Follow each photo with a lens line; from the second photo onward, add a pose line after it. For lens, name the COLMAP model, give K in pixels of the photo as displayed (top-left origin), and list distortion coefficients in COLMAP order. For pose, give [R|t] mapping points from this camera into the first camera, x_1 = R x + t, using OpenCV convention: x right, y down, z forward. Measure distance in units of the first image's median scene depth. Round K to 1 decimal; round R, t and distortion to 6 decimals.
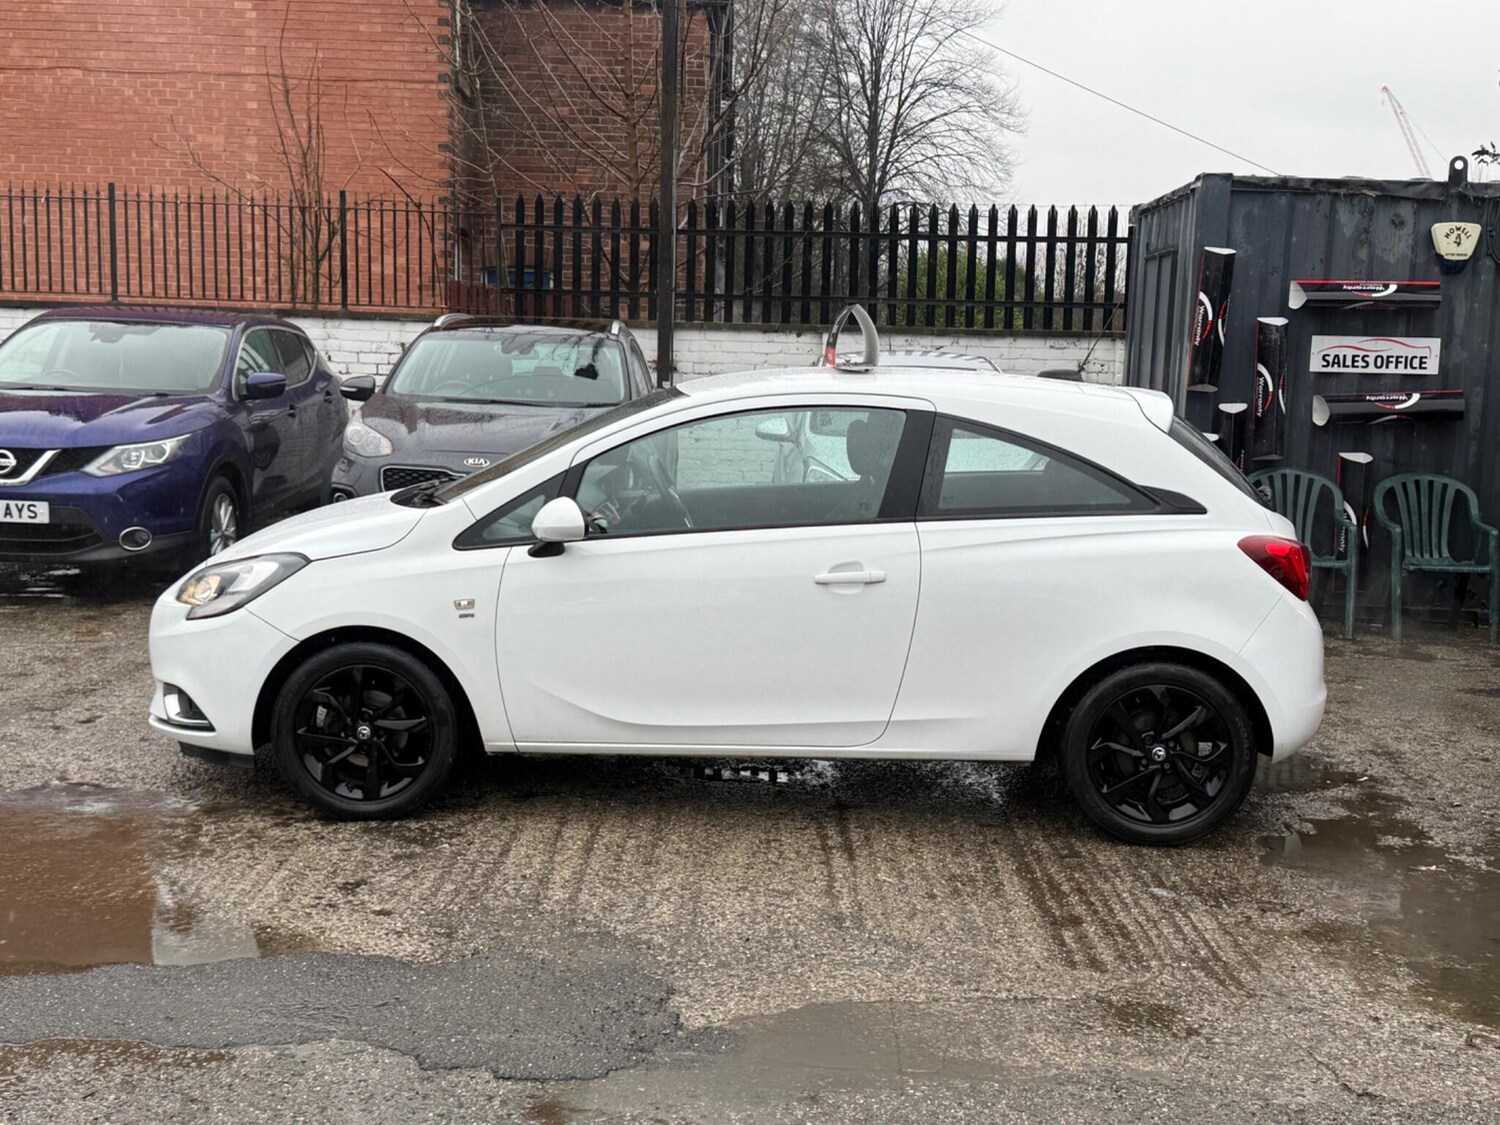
lens RADIAL K [[1784.4, 0, 747.1], [0, 1784.4, 570.3], [0, 0, 1]] dist [0.218880, -0.502658]
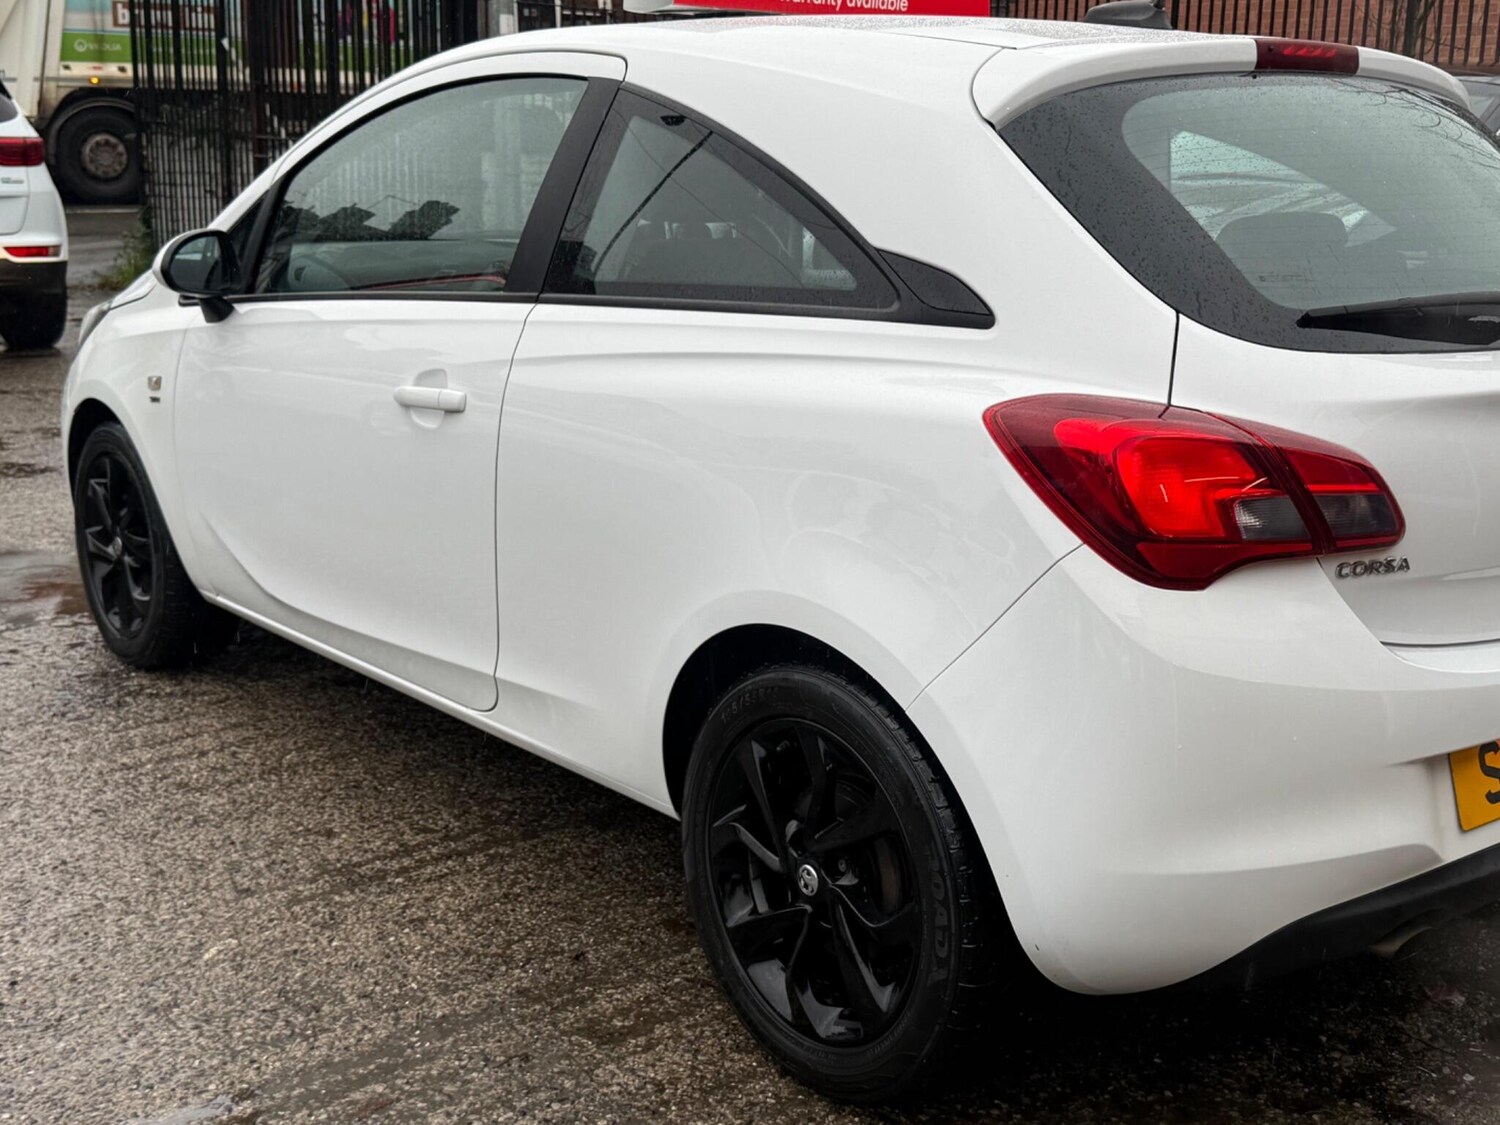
lens RADIAL K [[1786.7, 0, 741.9], [0, 1786.7, 564.4], [0, 0, 1]] dist [0.230115, -0.547986]
pose [[0.663183, 0.167621, -0.729446, 0.500777], [-0.107013, 0.985822, 0.129242, -0.025304], [0.740767, -0.007651, 0.671718, 0.678175]]
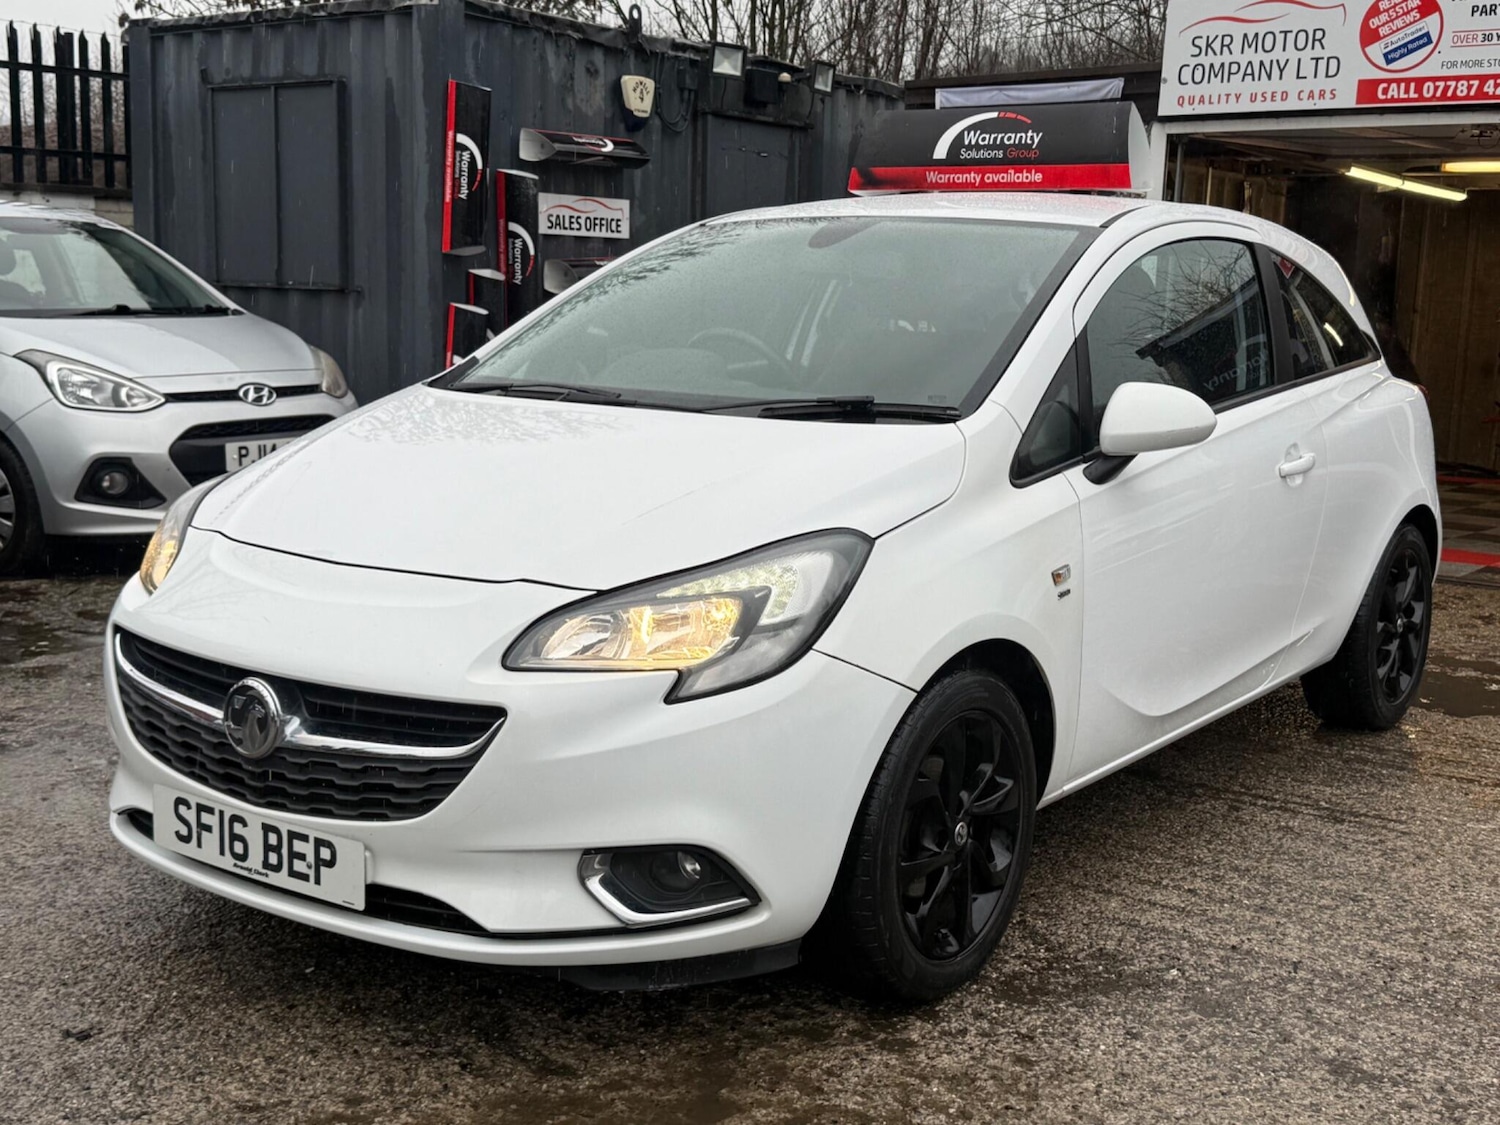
lens RADIAL K [[1786.7, 0, 741.9], [0, 1786.7, 564.4], [0, 0, 1]] dist [0.230115, -0.547986]
pose [[0.565762, -0.143929, 0.811910, -0.677882], [0.099643, 0.989366, 0.105953, -0.056401], [-0.818526, 0.020957, 0.574088, 0.722391]]
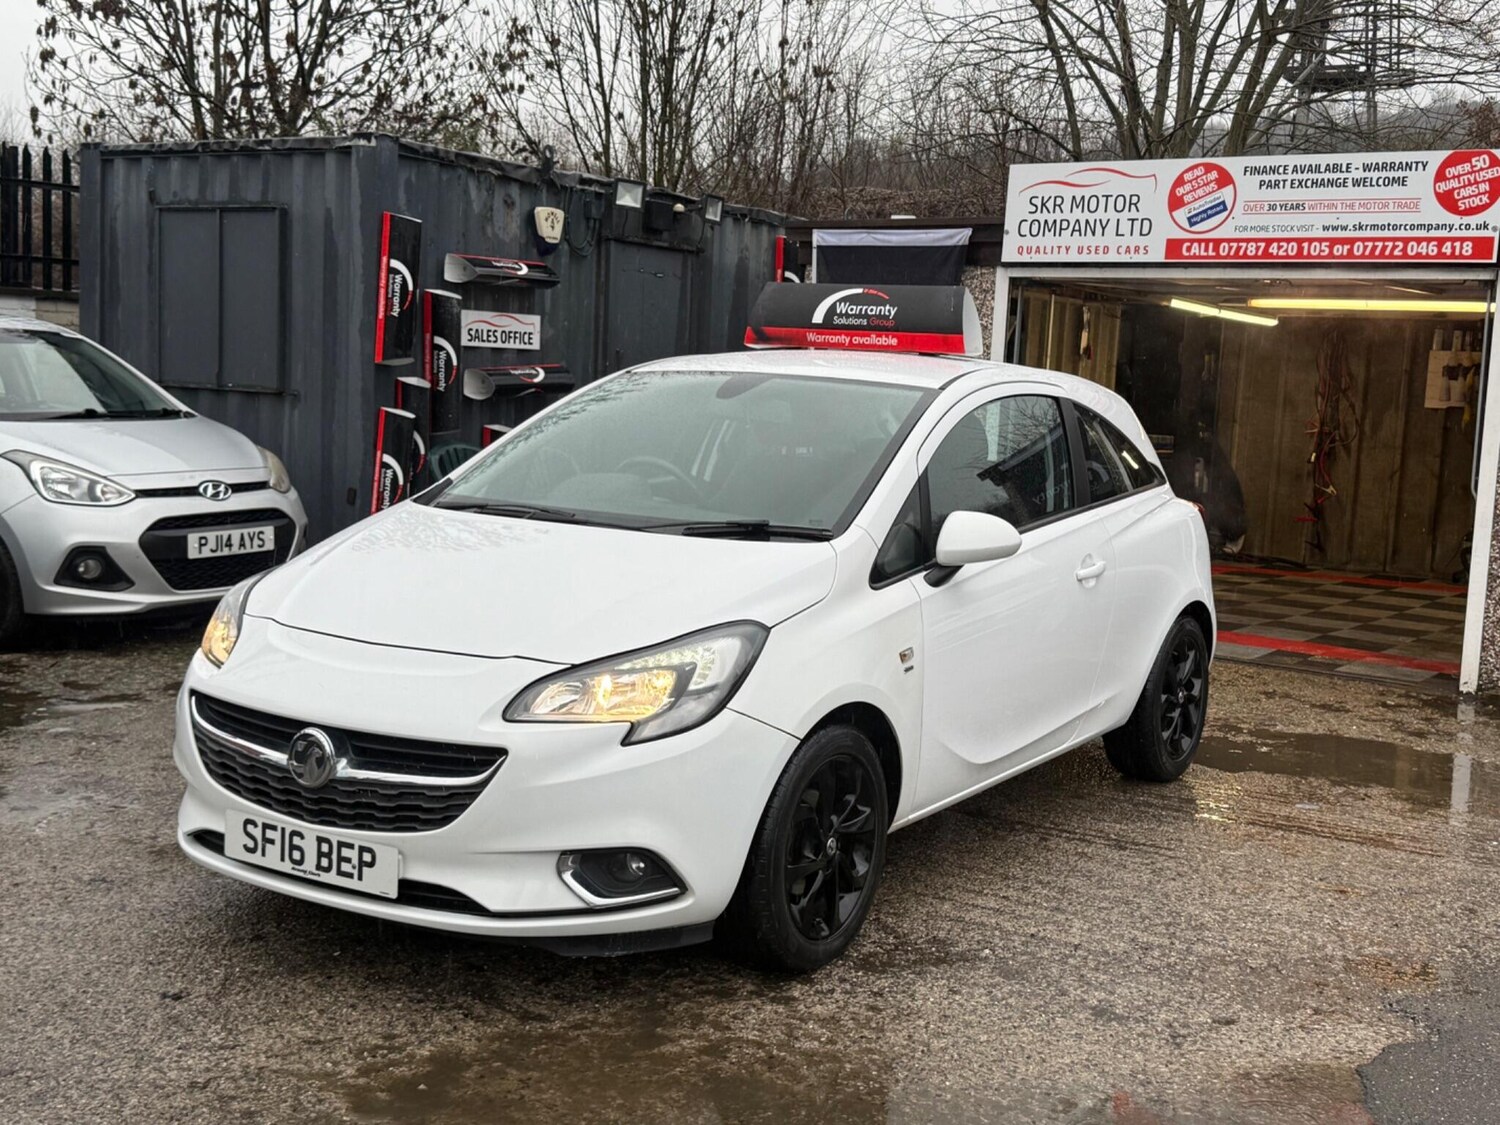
lens RADIAL K [[1784.4, 0, 747.1], [0, 1784.4, 570.3], [0, 0, 1]] dist [0.218880, -0.502658]
pose [[0.506628, -0.106459, 0.855567, -0.842554], [0.084680, 0.993694, 0.073502, -0.080463], [-0.857996, 0.035211, 0.512448, 0.632494]]
